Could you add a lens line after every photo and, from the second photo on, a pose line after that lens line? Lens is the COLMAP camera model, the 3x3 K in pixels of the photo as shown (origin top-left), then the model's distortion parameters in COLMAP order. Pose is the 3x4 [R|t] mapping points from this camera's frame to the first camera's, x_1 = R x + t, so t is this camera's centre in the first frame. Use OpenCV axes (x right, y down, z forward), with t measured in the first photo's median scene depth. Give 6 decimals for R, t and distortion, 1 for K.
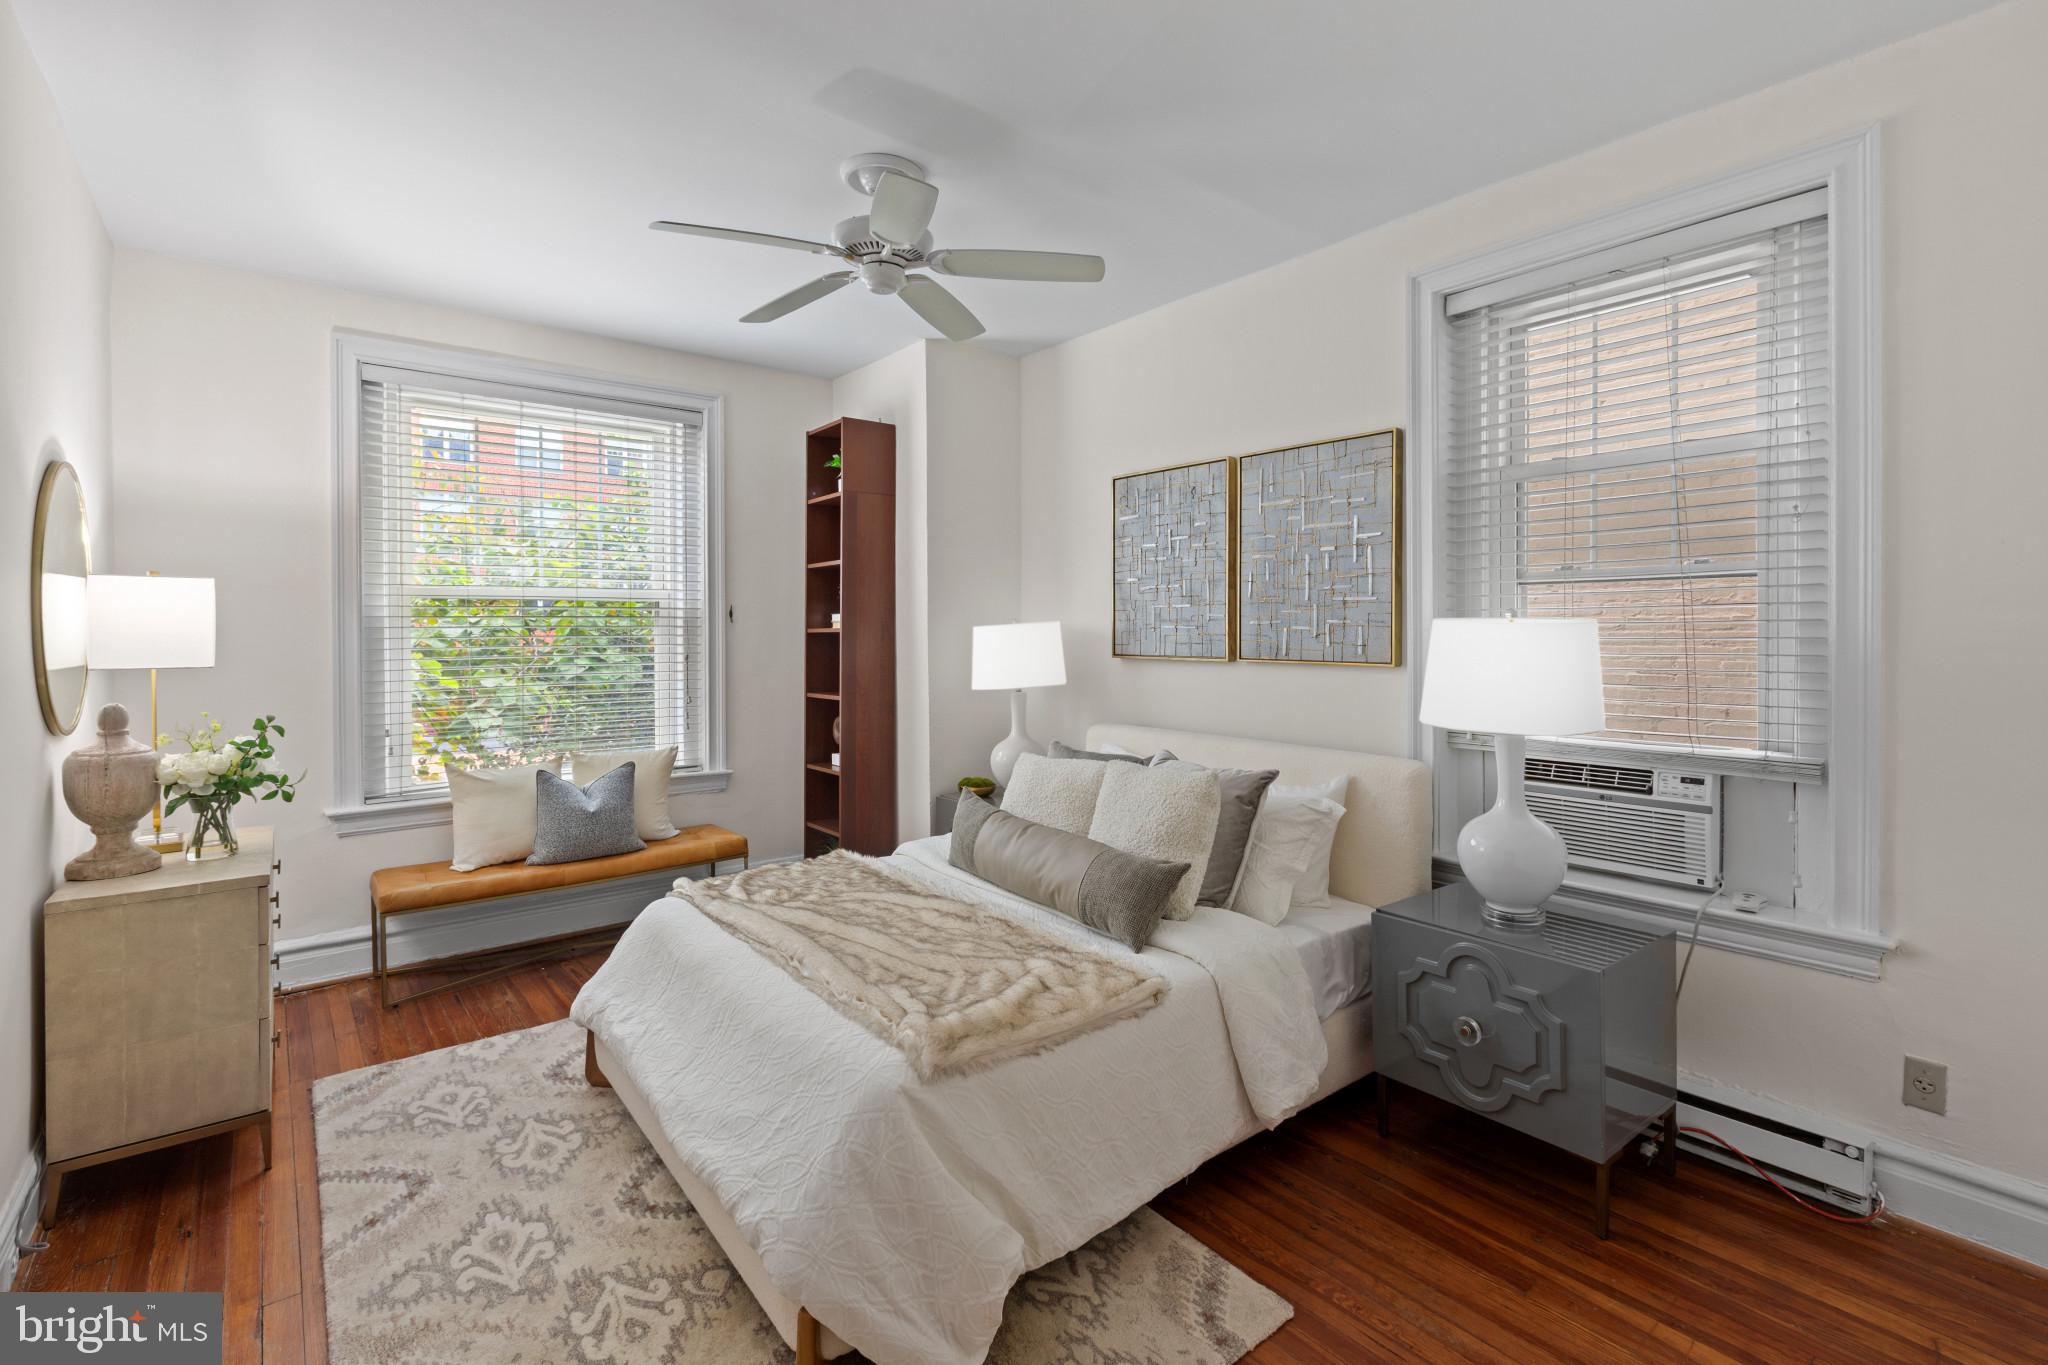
lens RADIAL K [[944.8, 0, 1006.6], [0, 944.8, 632.7], [0, 0, 1]] dist [0.002732, 0.001002]
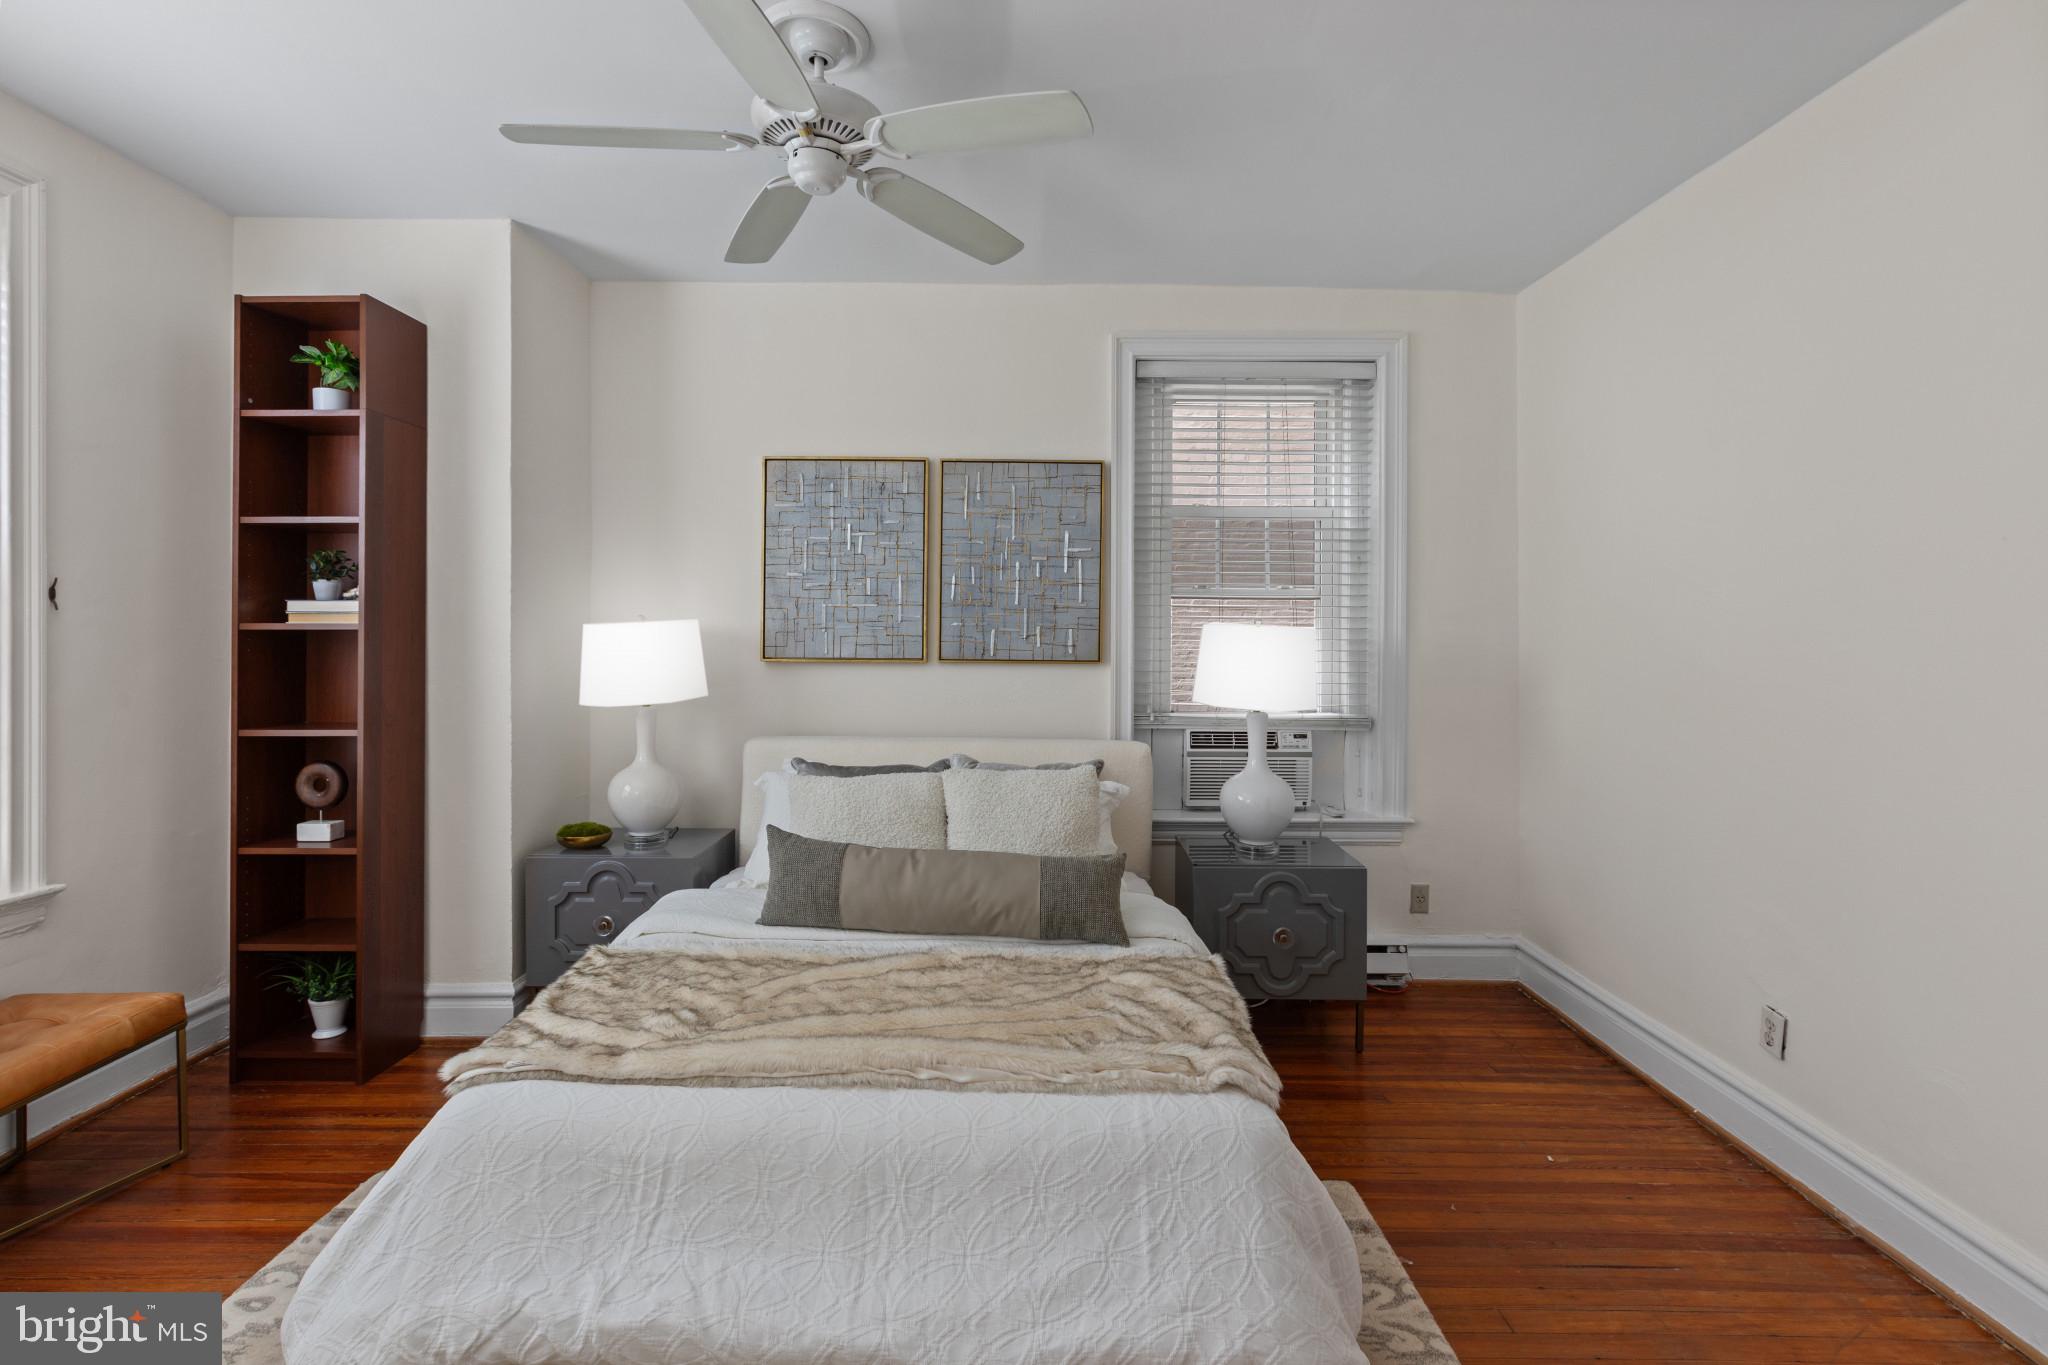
lens RADIAL K [[944.8, 0, 1019.5], [0, 944.8, 632.4], [0, 0, 1]] dist [0.002732, 0.001002]
pose [[0.612549, 0.004748, 0.790418, -0.564997], [-0.006723, 0.999977, -0.000797, -0.001491], [-0.790404, -0.004826, 0.612567, 0.349965]]
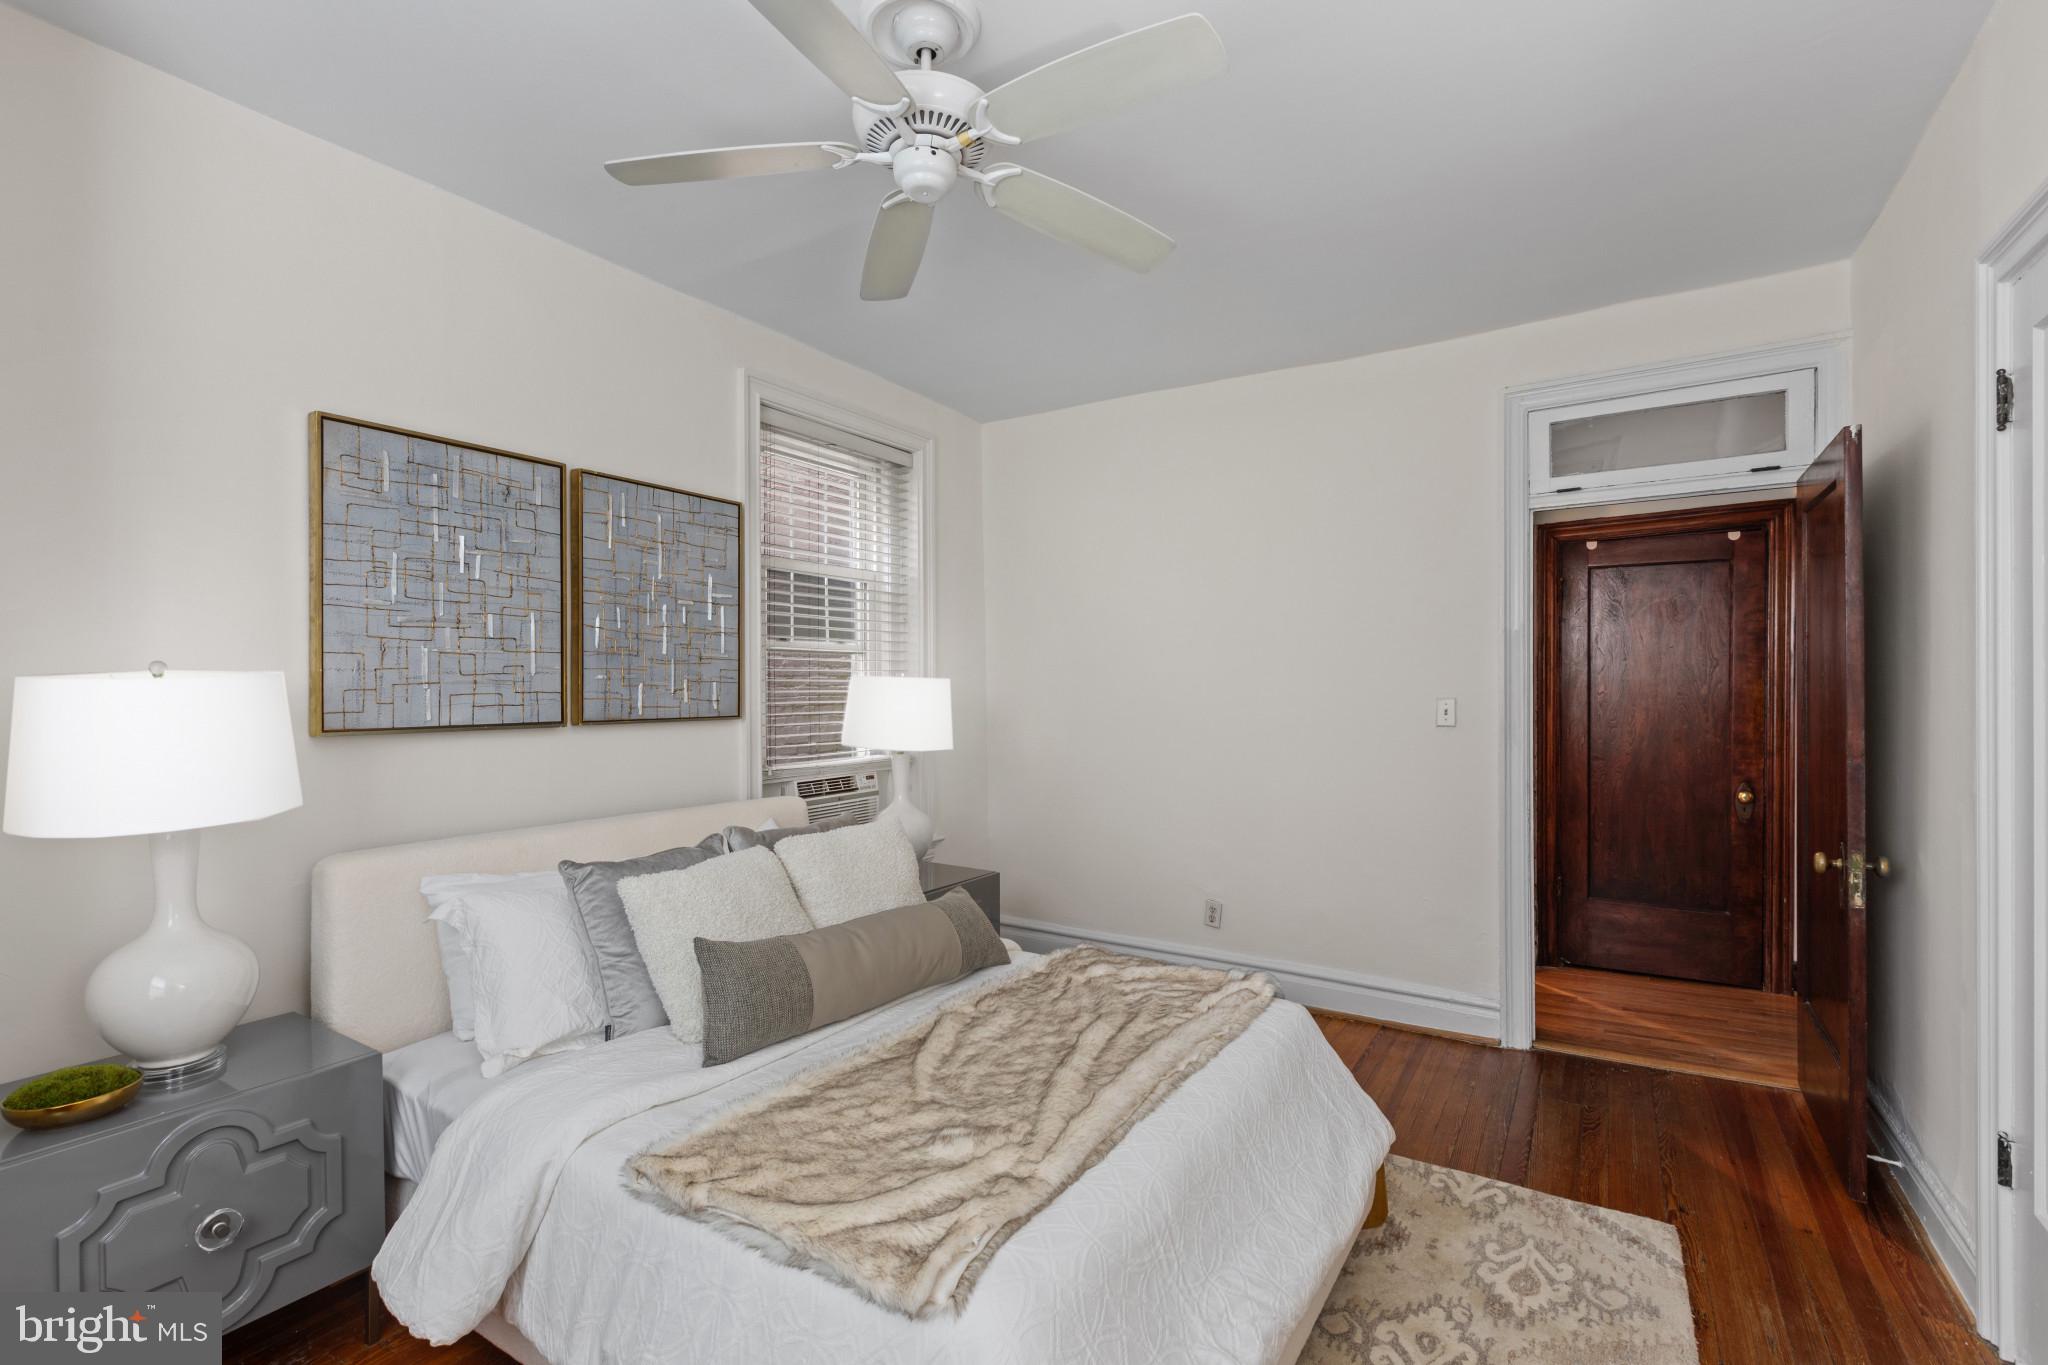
lens RADIAL K [[944.8, 0, 1028.4], [0, 944.8, 684.7], [0, 0, 1]] dist [0.002732, 0.001002]
pose [[-0.352527, 0.004526, 0.935791, -0.717739], [0.009830, 0.999951, -0.001133, 0.000713], [-0.935750, 0.008800, -0.352554, 1.043691]]
